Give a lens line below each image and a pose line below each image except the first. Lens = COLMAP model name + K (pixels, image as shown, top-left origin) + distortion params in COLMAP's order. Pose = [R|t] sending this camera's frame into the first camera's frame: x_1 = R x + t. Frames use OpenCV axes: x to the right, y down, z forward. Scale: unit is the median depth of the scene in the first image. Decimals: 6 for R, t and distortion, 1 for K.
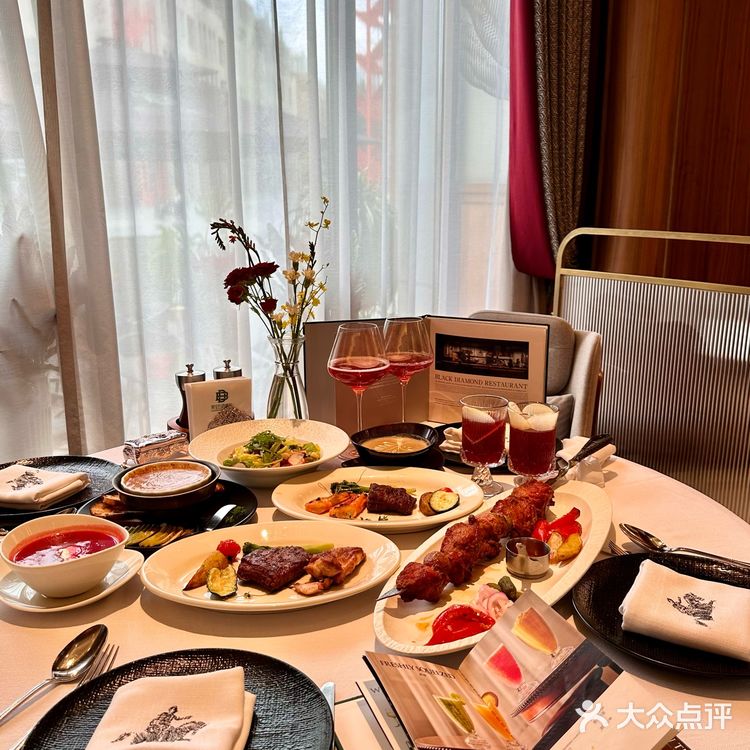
lens RADIAL K [[785.2, 0, 377.8], [0, 785.2, 374.0], [0, 0, 1]] dist [0.081733, 0.000000]
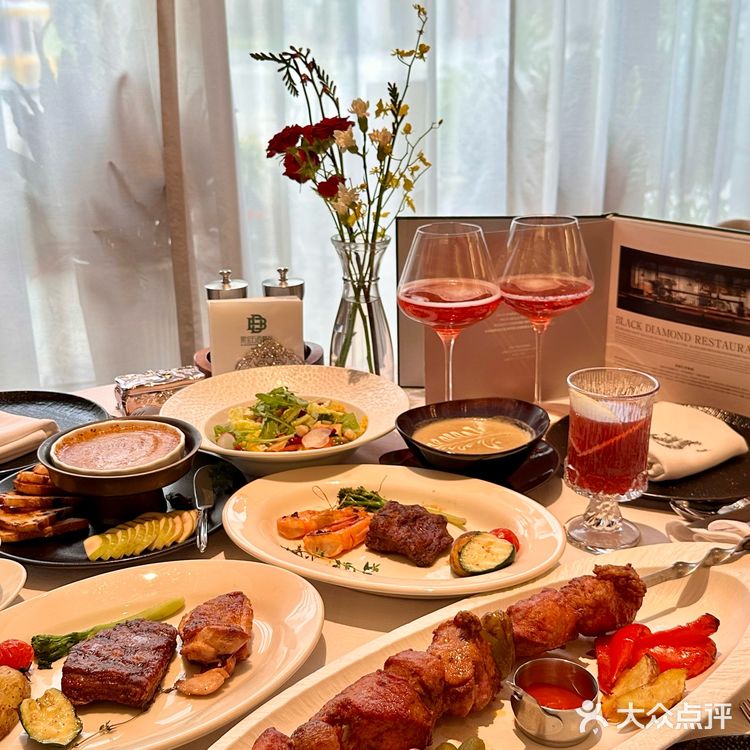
lens RADIAL K [[1035.3, 0, 364.7], [0, 1035.3, 383.2], [0, 0, 1]] dist [0.087305, 0.000000]
pose [[0.929625, 0.108645, -0.352127, 0.197093], [-0.069627, 0.990125, 0.121675, -0.034770], [0.361869, -0.088595, 0.928010, 0.223683]]
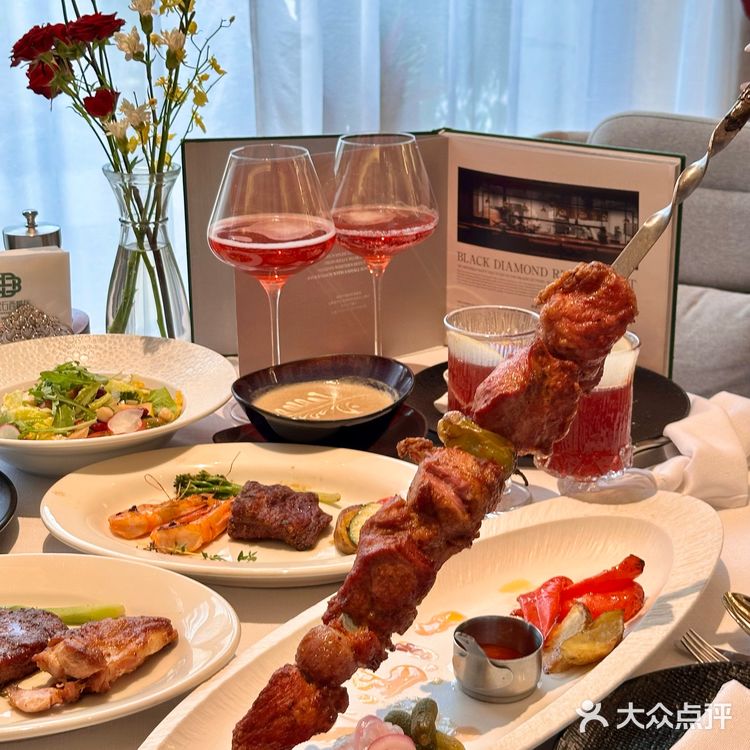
lens RADIAL K [[1525.9, 0, 381.1], [0, 1525.9, 360.0], [0, 0, 1]] dist [0.117347, 0.000000]
pose [[0.993862, 0.037092, -0.104222, 0.140963], [-0.027003, 0.994957, 0.096600, -0.025491], [0.107279, -0.093193, 0.989852, 0.055379]]
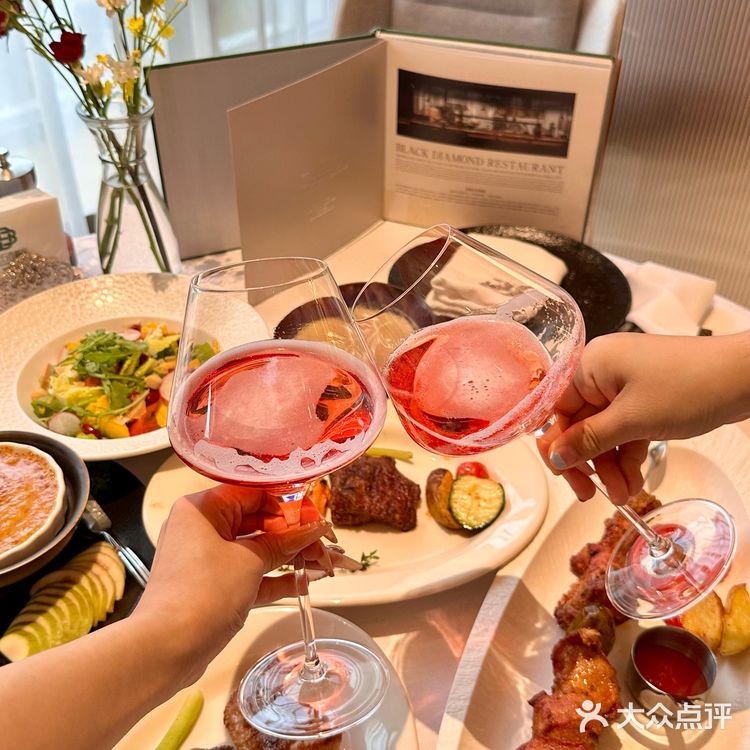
lens RADIAL K [[931.2, 0, 380.8], [0, 931.2, 376.5], [0, 0, 1]] dist [0.059567, 0.000000]
pose [[0.987559, -0.088398, 0.130048, -0.042869], [0.025872, 0.907100, 0.420119, -0.142394], [-0.155104, -0.411528, 0.898102, 0.373662]]
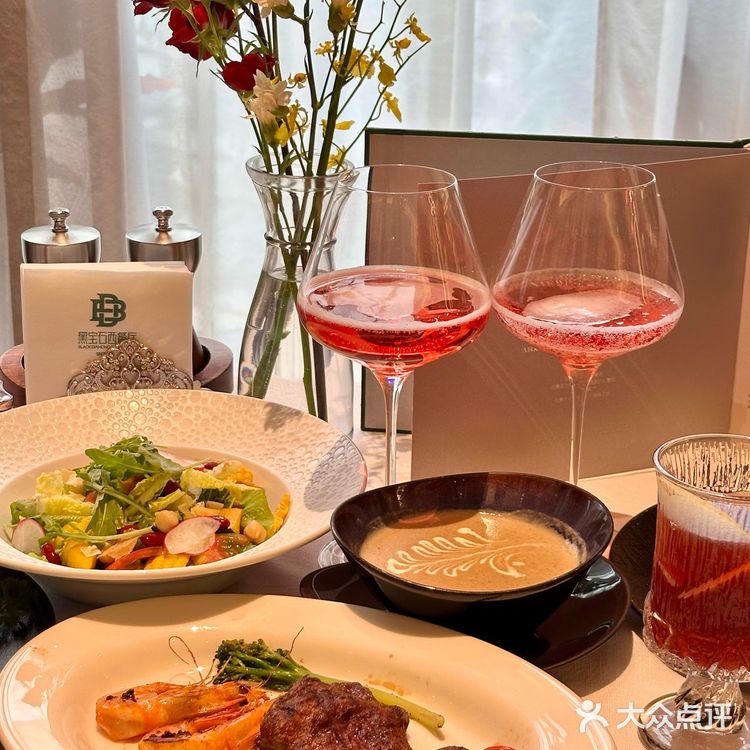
lens RADIAL K [[1729.1, 0, 360.2], [0, 1729.1, 358.0], [0, 0, 1]] dist [0.133357, 0.000000]
pose [[0.921625, 0.150265, -0.357810, 0.202855], [-0.109905, 0.985311, 0.130700, -0.068819], [0.372193, -0.081132, 0.924602, 0.295558]]
